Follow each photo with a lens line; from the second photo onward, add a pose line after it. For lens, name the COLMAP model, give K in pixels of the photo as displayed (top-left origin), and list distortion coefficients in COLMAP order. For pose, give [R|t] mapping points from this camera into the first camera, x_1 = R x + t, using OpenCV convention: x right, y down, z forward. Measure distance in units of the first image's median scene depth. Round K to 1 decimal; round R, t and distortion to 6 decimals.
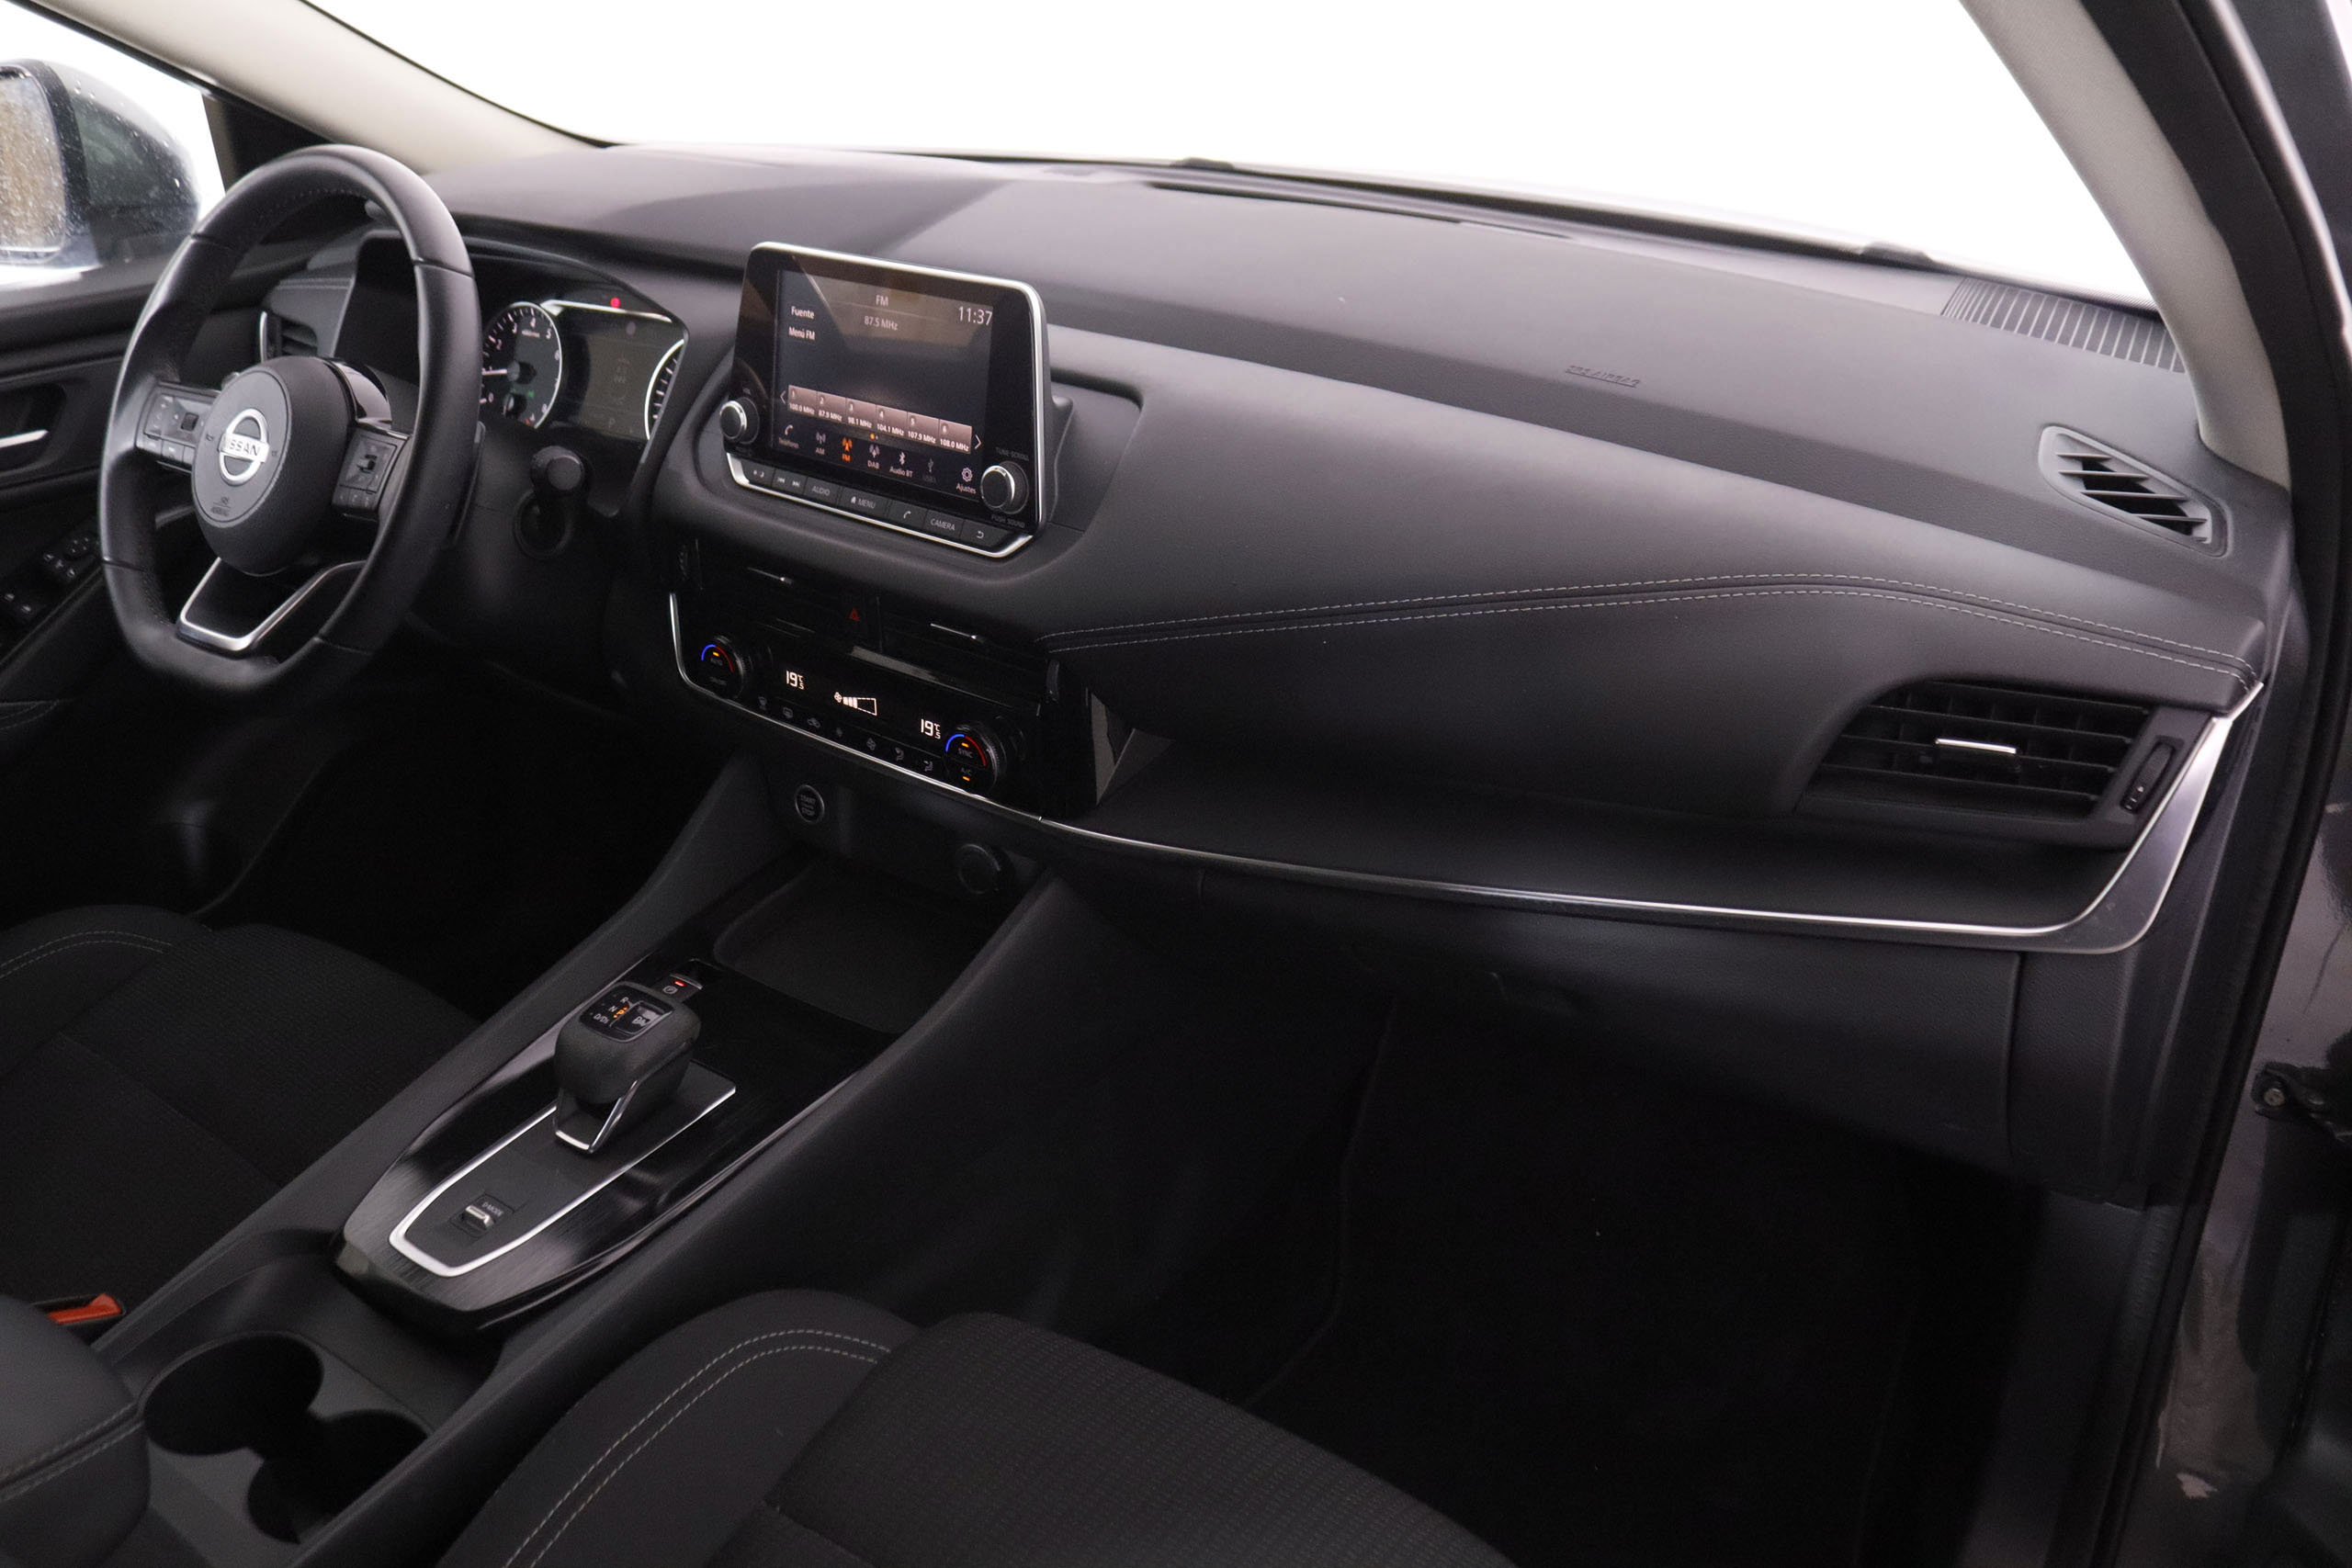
lens RADIAL K [[1902.4, 0, 1176.0], [0, 1902.4, 784.0], [0, 0, 1]] dist [-0.159951, 0.108701]
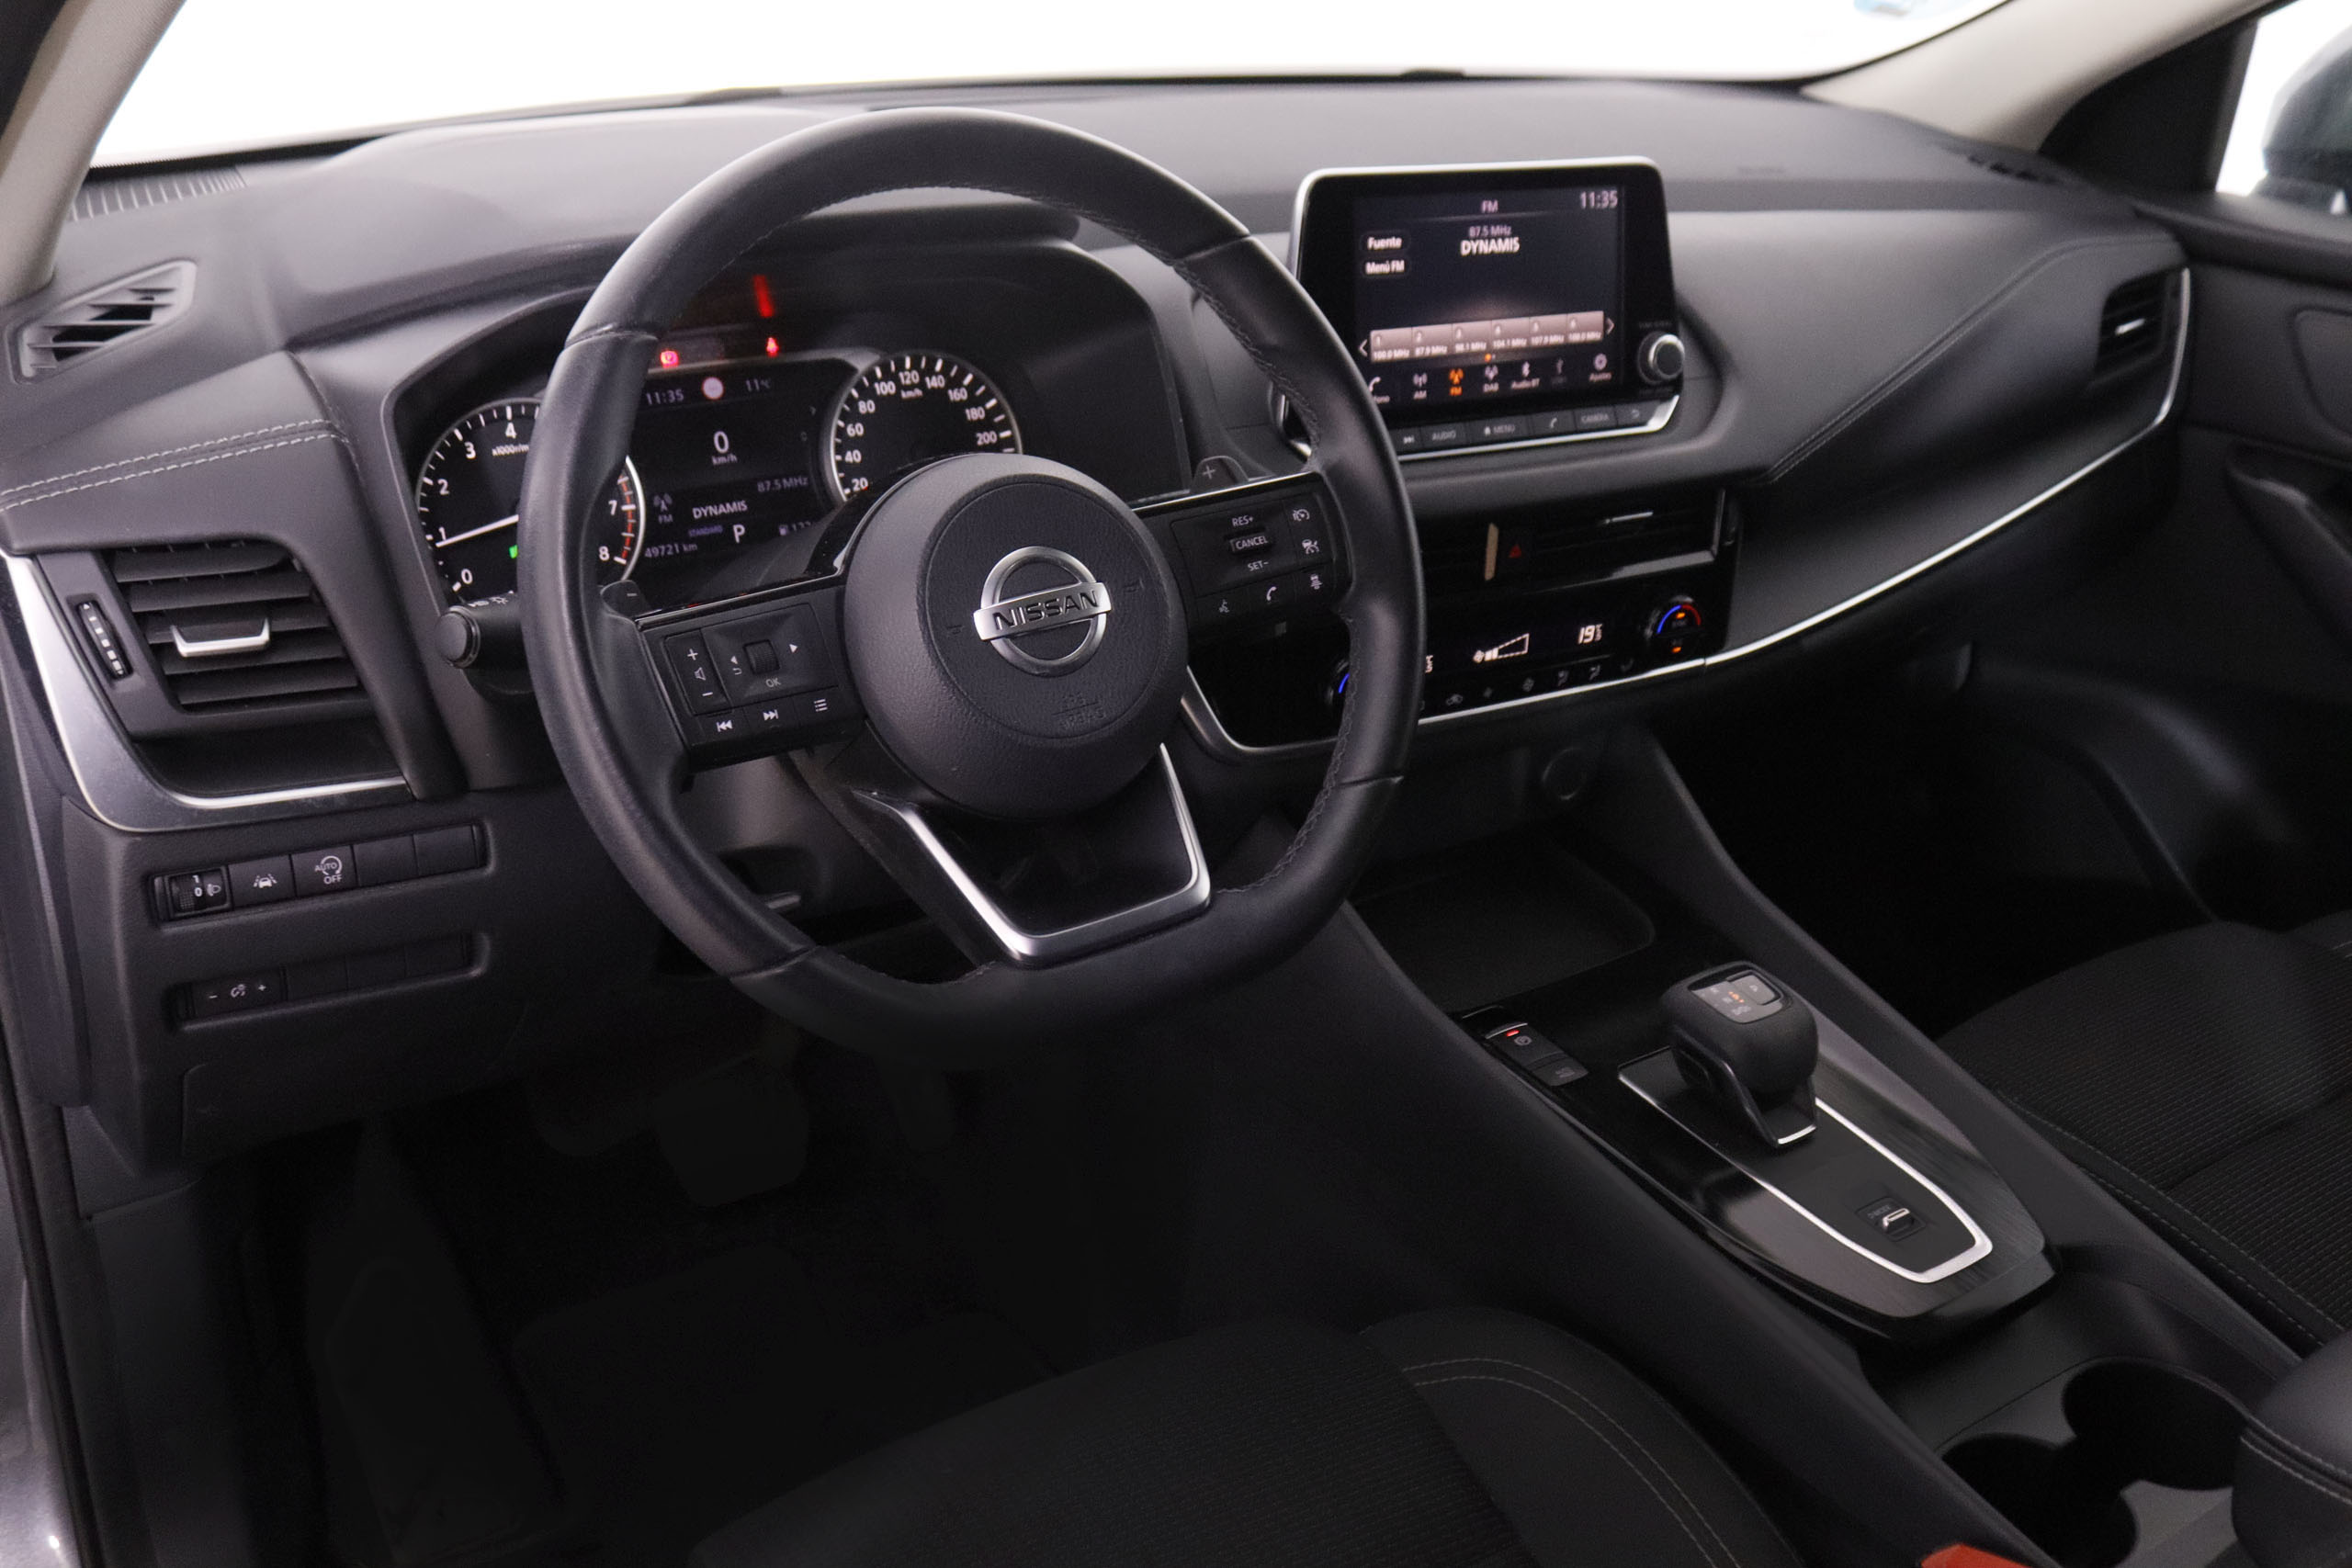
lens RADIAL K [[2184.5, 0, 1176.0], [0, 2184.5, 784.0], [0, 0, 1]] dist [-0.111507, 0.011019]
pose [[0.368781, -0.373703, 0.851085, -1.183604], [0.374372, 0.897789, 0.231993, -0.297592], [-0.850791, 0.233068, 0.470992, 0.676523]]
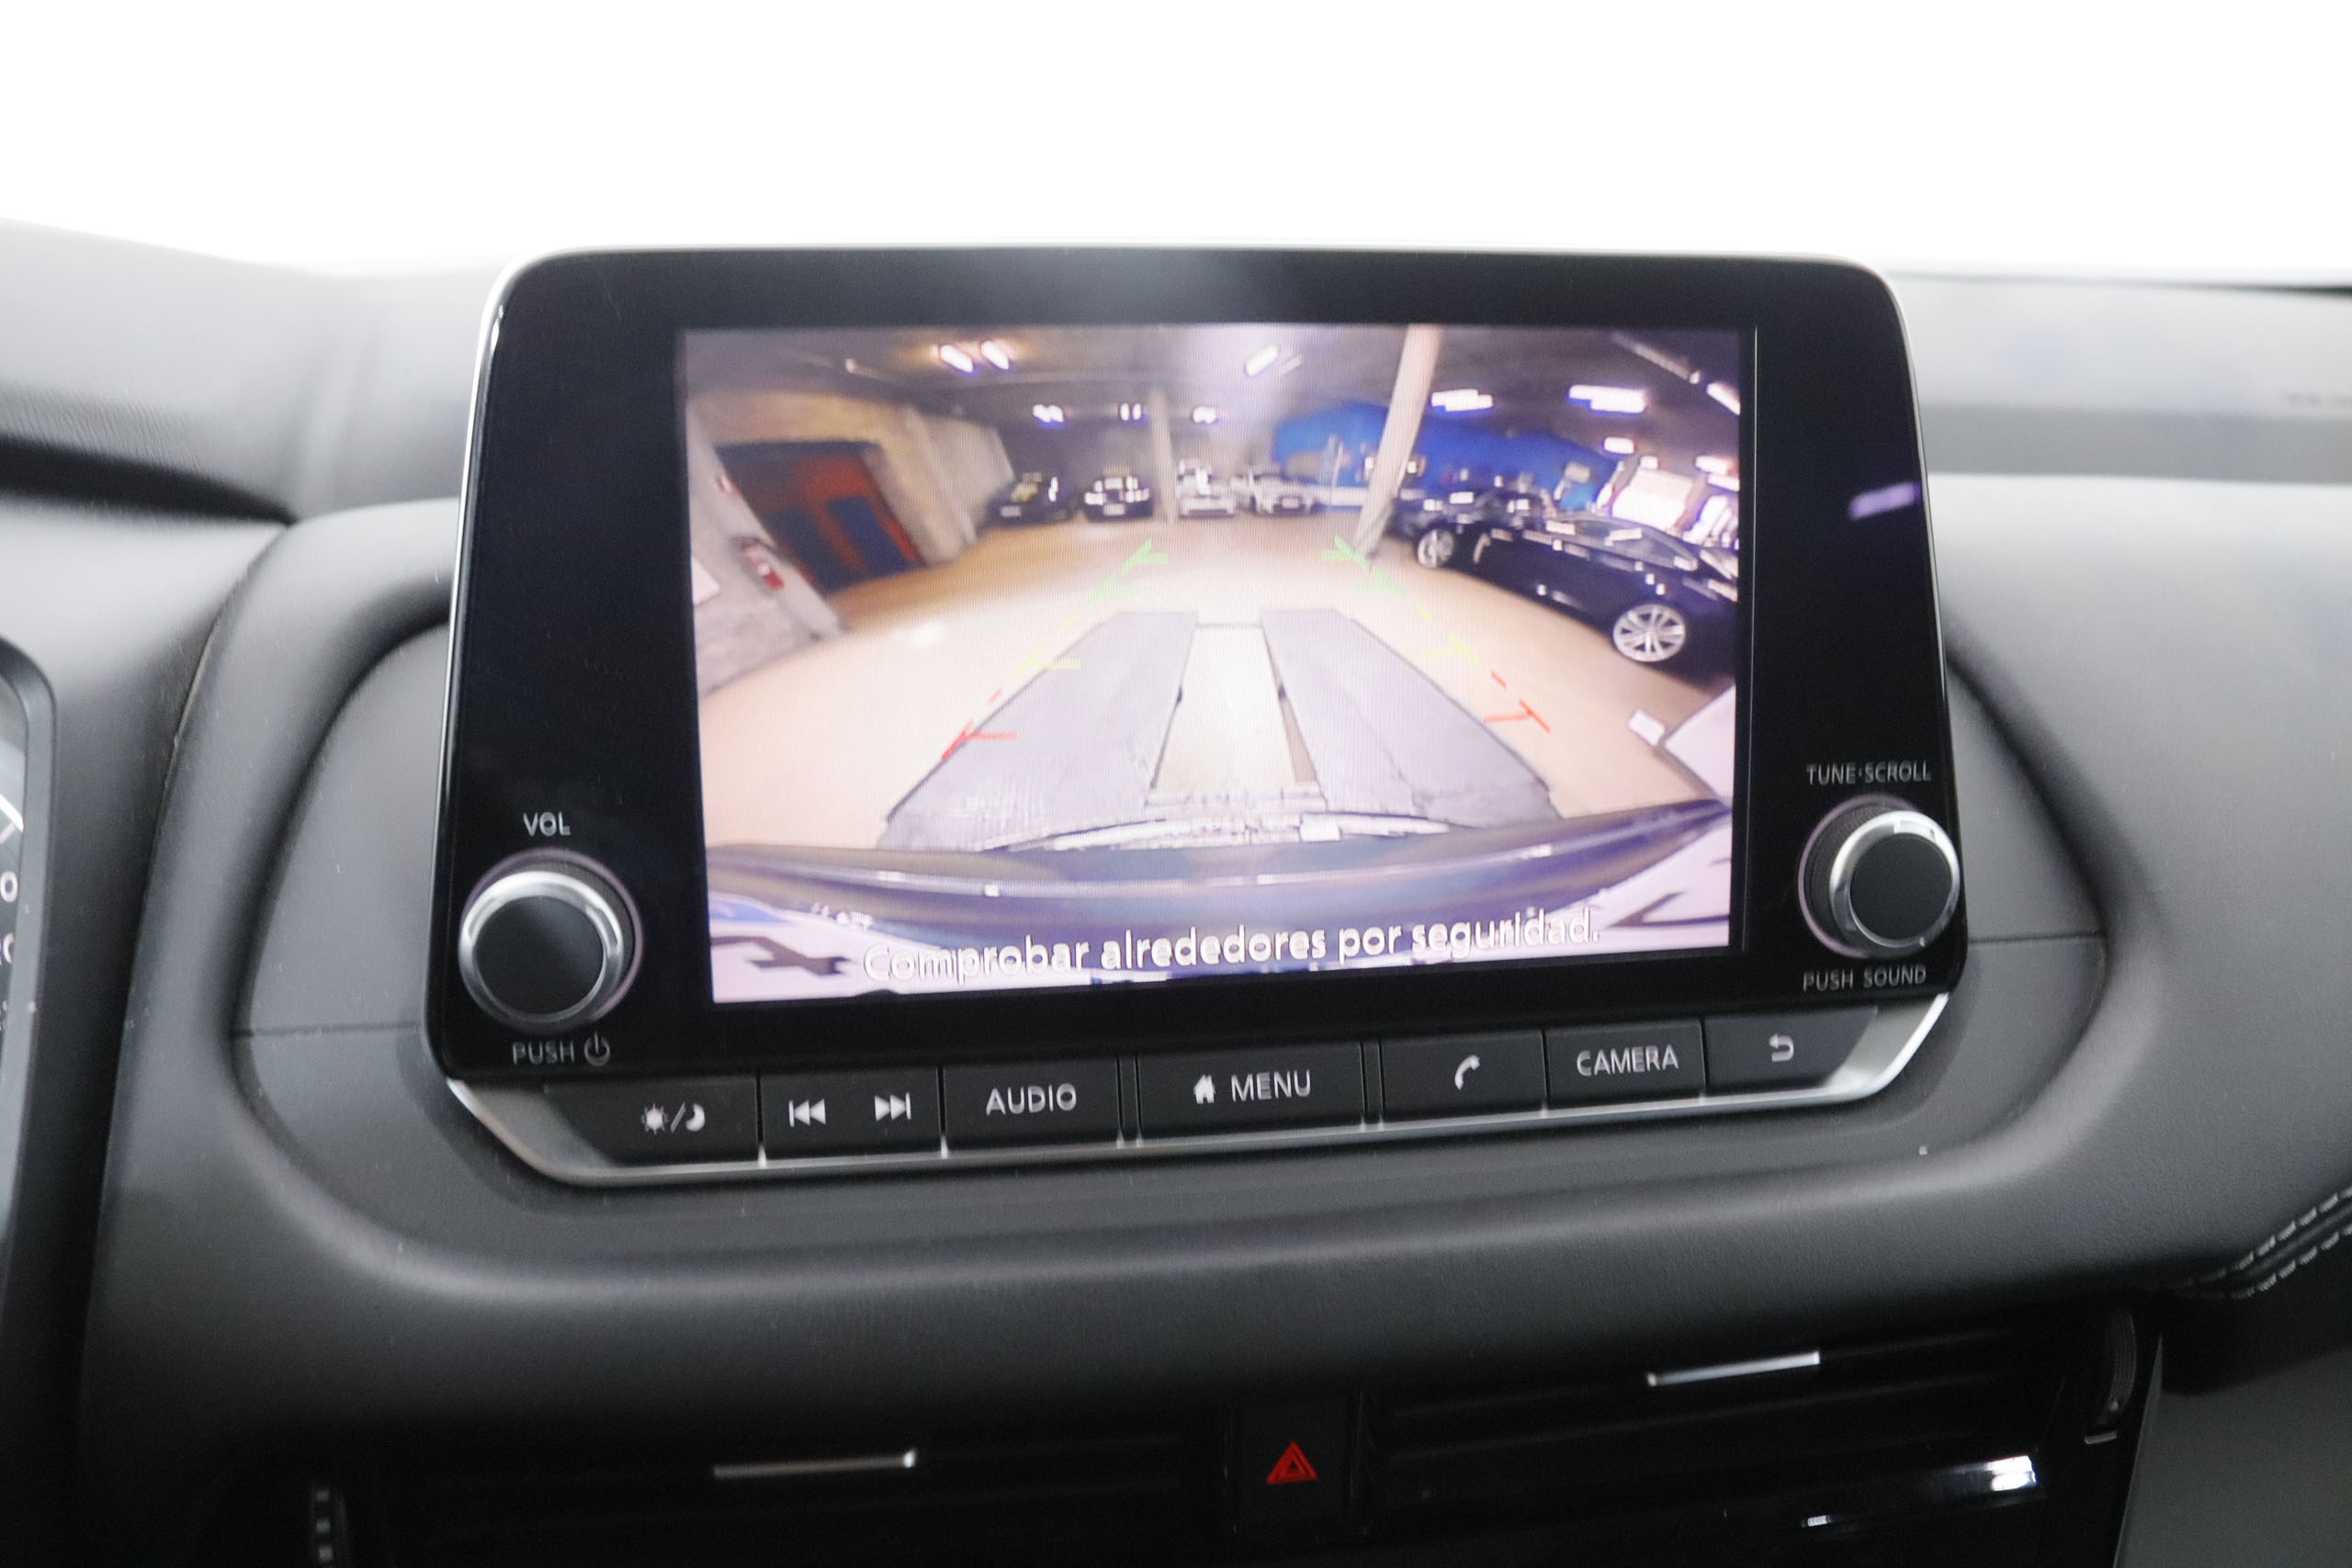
lens RADIAL K [[1902.4, 0, 1176.0], [0, 1902.4, 784.0], [0, 0, 1]] dist [-0.159951, 0.108701]
pose [[0.671016, -0.213450, 0.710054, -0.366531], [0.319046, 0.947593, -0.016649, -0.191094], [-0.669288, 0.237712, 0.703951, 0.794872]]
